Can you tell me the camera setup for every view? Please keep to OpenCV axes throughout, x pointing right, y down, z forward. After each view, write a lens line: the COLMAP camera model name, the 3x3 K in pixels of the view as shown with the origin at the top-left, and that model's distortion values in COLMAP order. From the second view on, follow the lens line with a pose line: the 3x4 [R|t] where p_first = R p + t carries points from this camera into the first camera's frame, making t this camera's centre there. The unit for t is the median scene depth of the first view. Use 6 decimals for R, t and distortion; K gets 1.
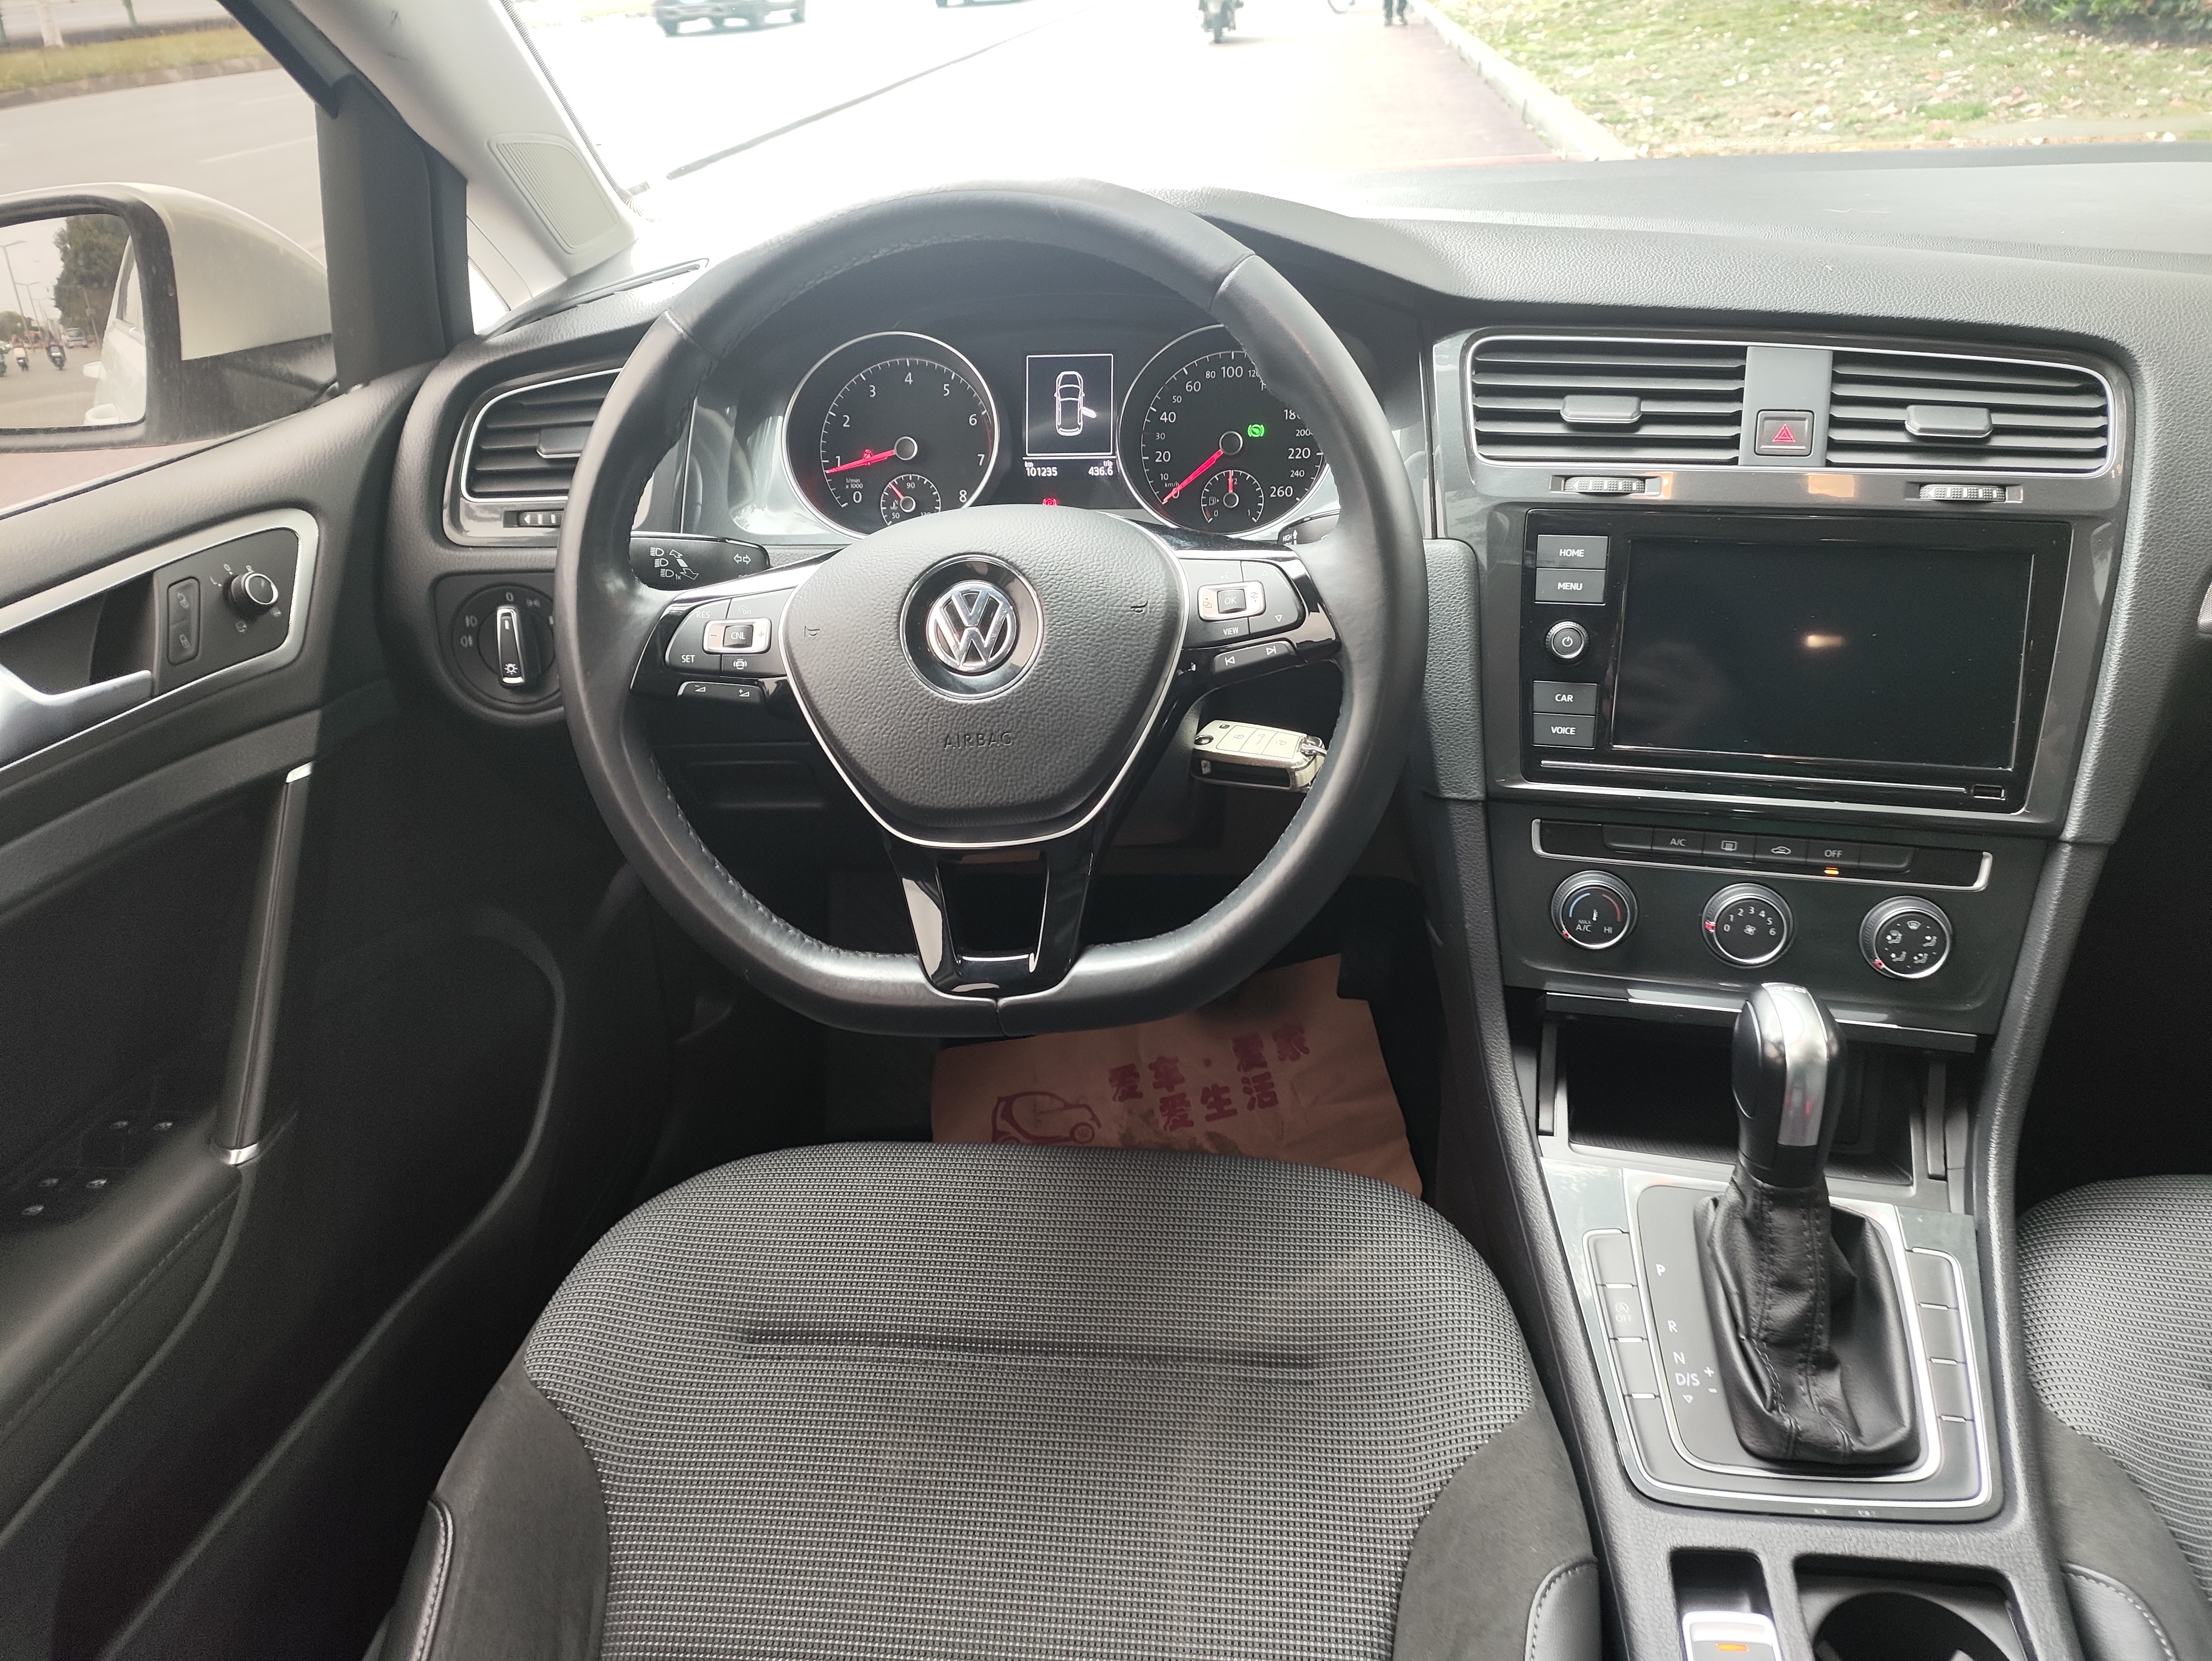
lens RADIAL K [[1640.6, 0, 1099.2], [0, 1640.6, 830.0], [0, 0, 1]] dist [0.046705, -0.049637]
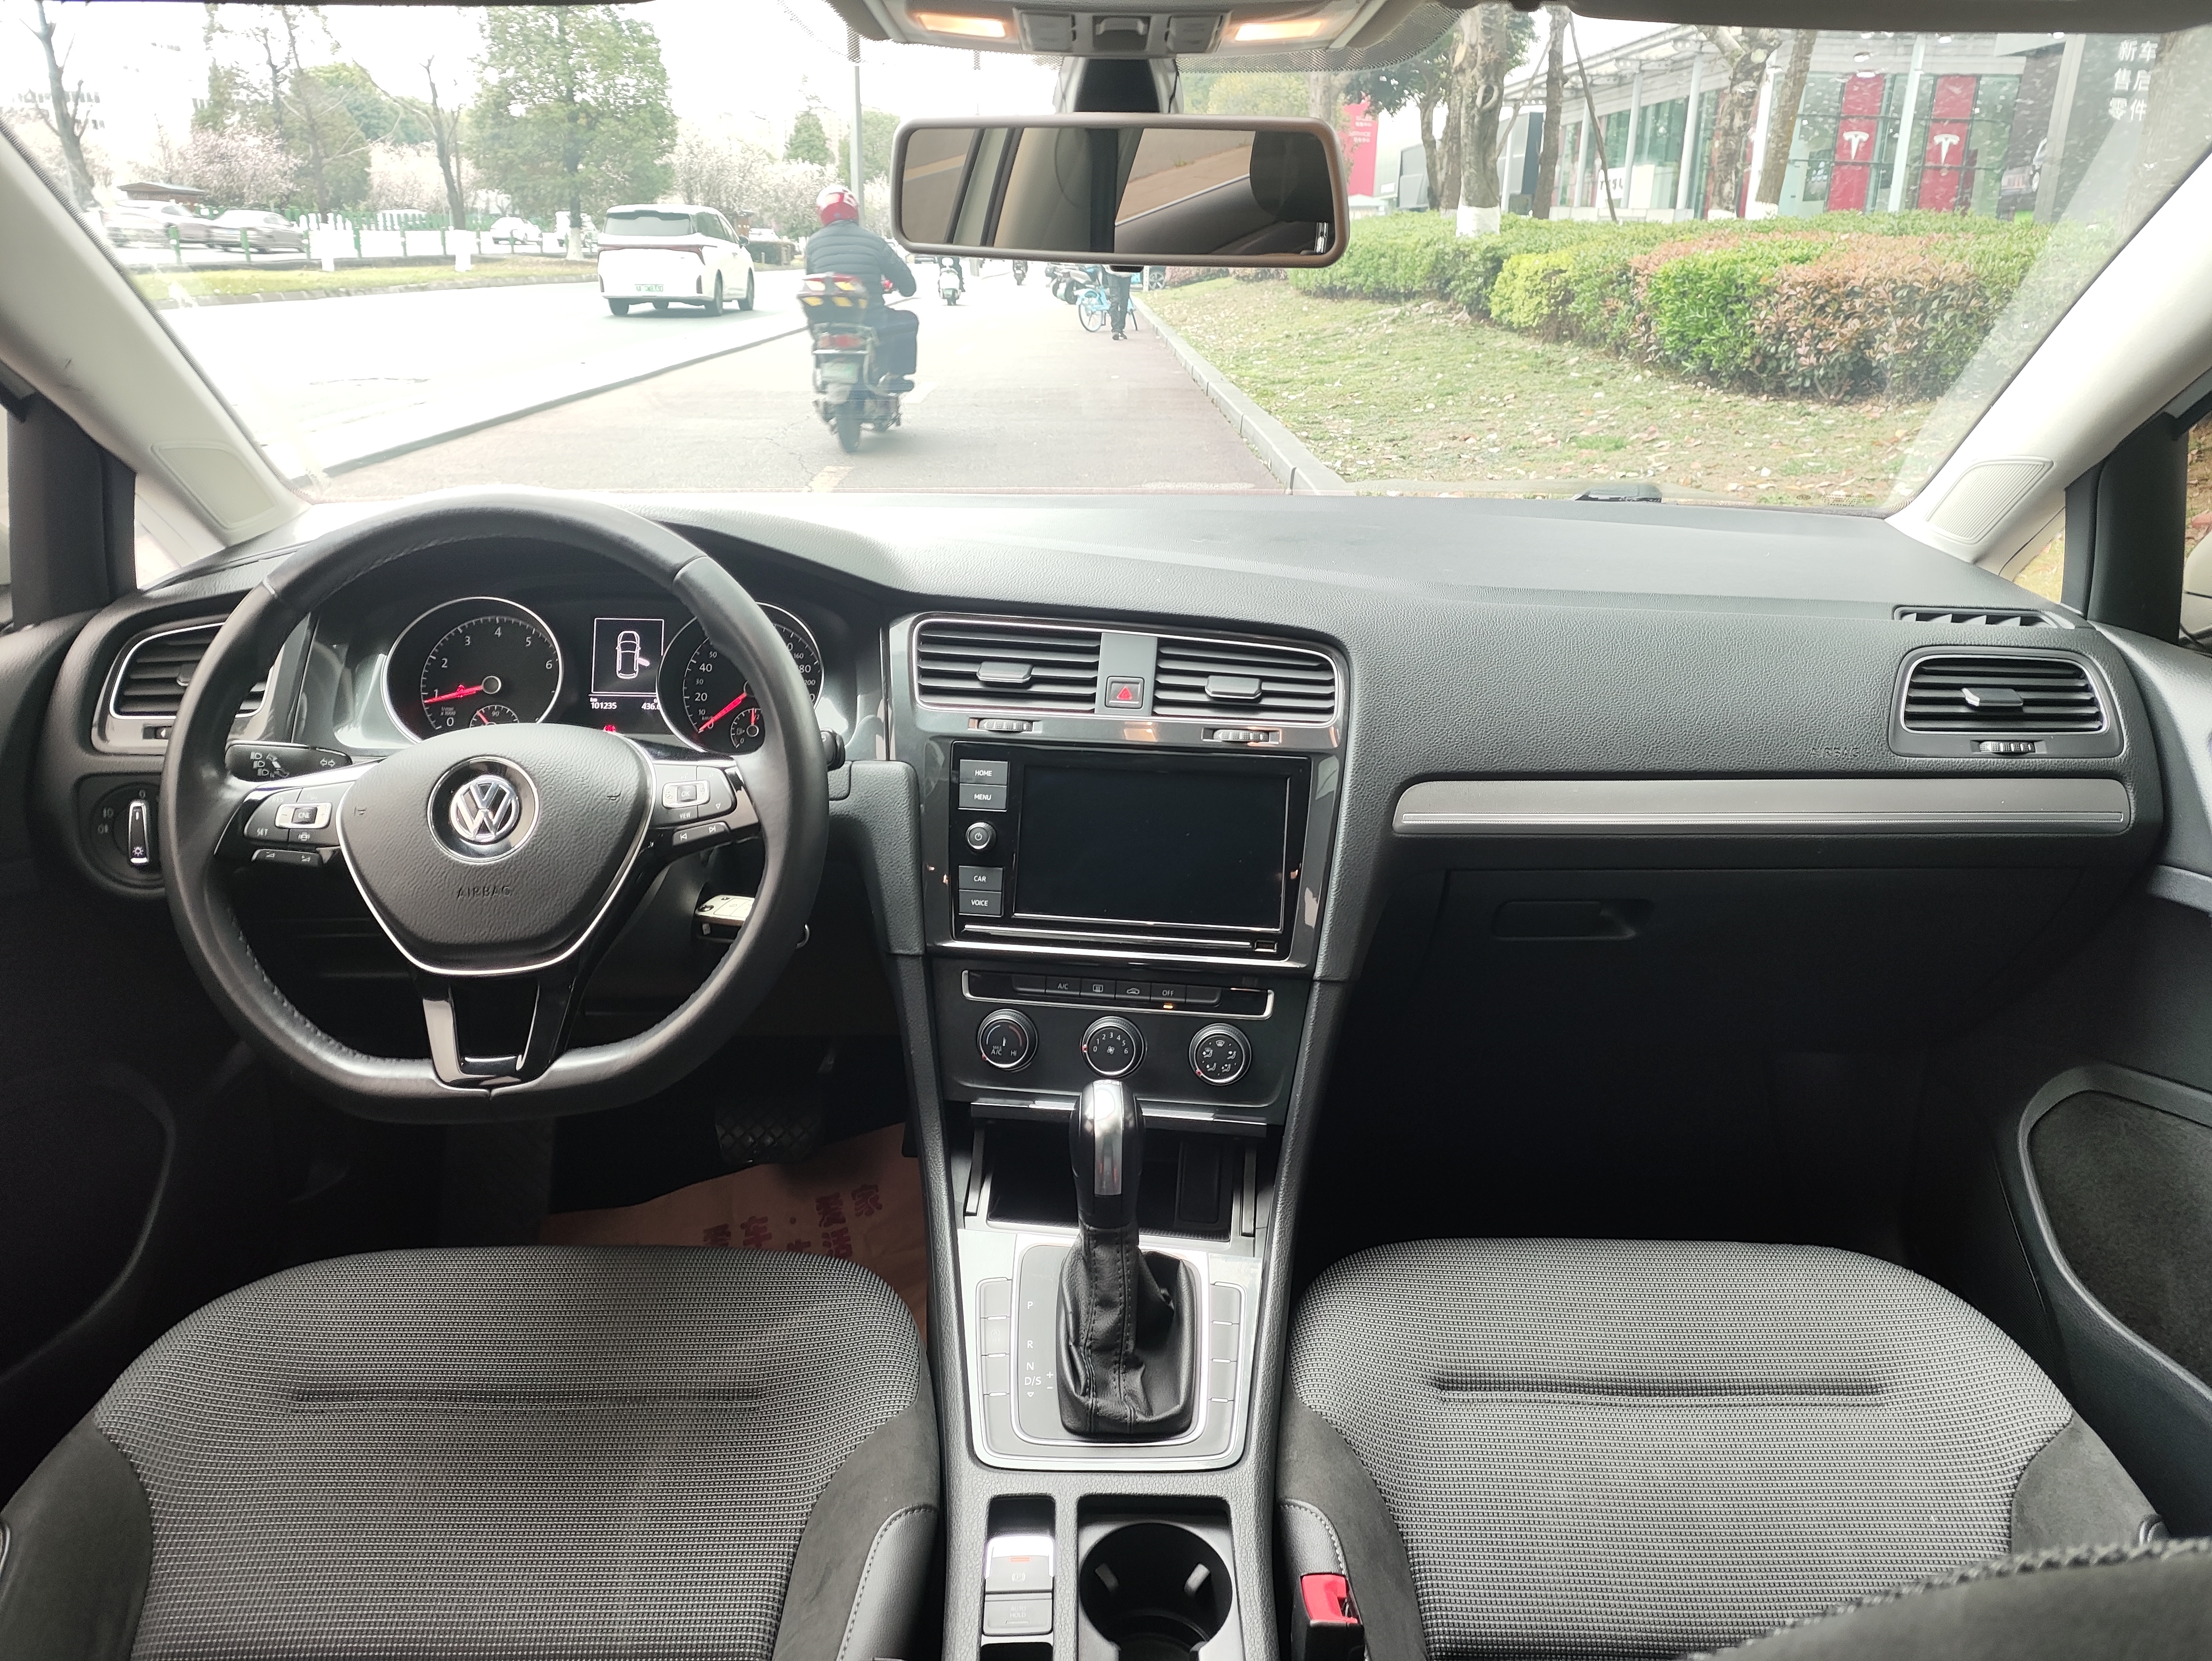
lens RADIAL K [[1640.6, 0, 1107.7], [0, 1640.6, 822.4], [0, 0, 1]] dist [0.046705, -0.049637]
pose [[0.990277, 0.015022, 0.138293, 0.204732], [0.007538, 0.986896, -0.161178, 0.093374], [-0.138902, 0.160654, 0.977188, -0.340184]]
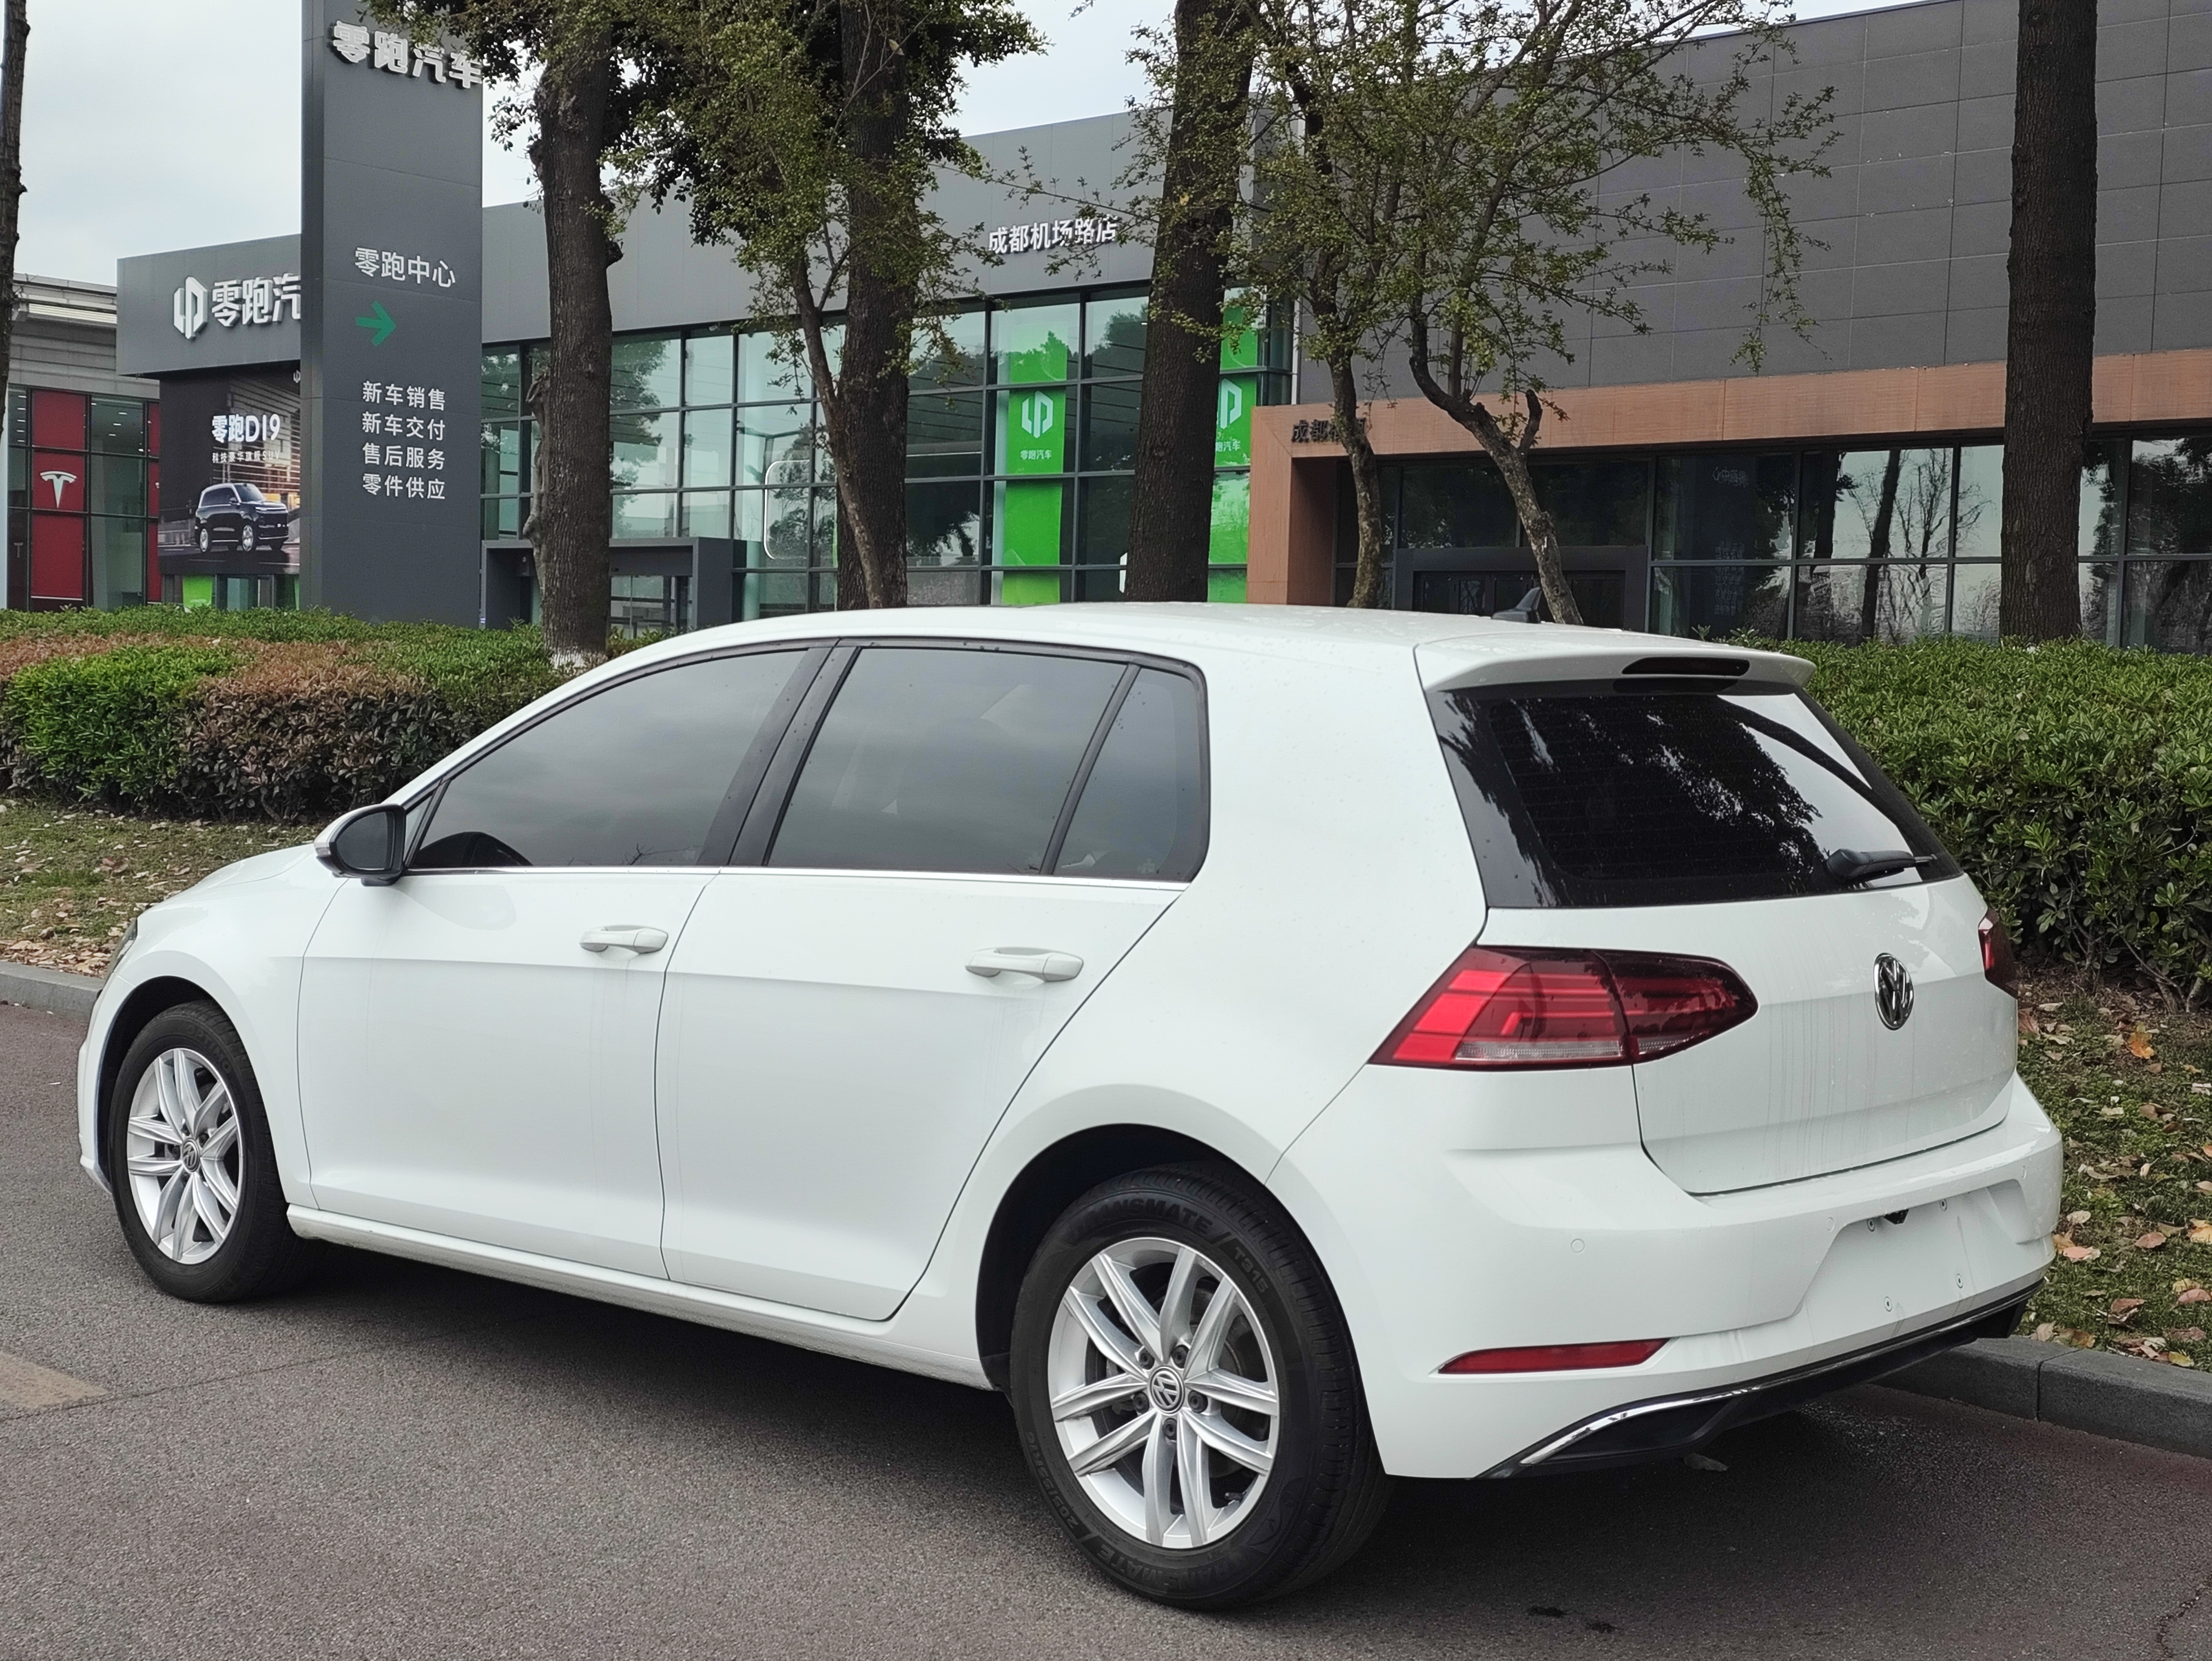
lens RADIAL K [[2851.0, 0, 1116.6], [0, 2851.0, 853.0], [0, 0, 1]] dist [0.109757, 0.000000]
pose [[0.586877, -0.000748, 0.809675, -4.861954], [0.345783, 0.904453, -0.249798, 1.845853], [-0.732127, 0.426573, 0.531062, -3.514319]]
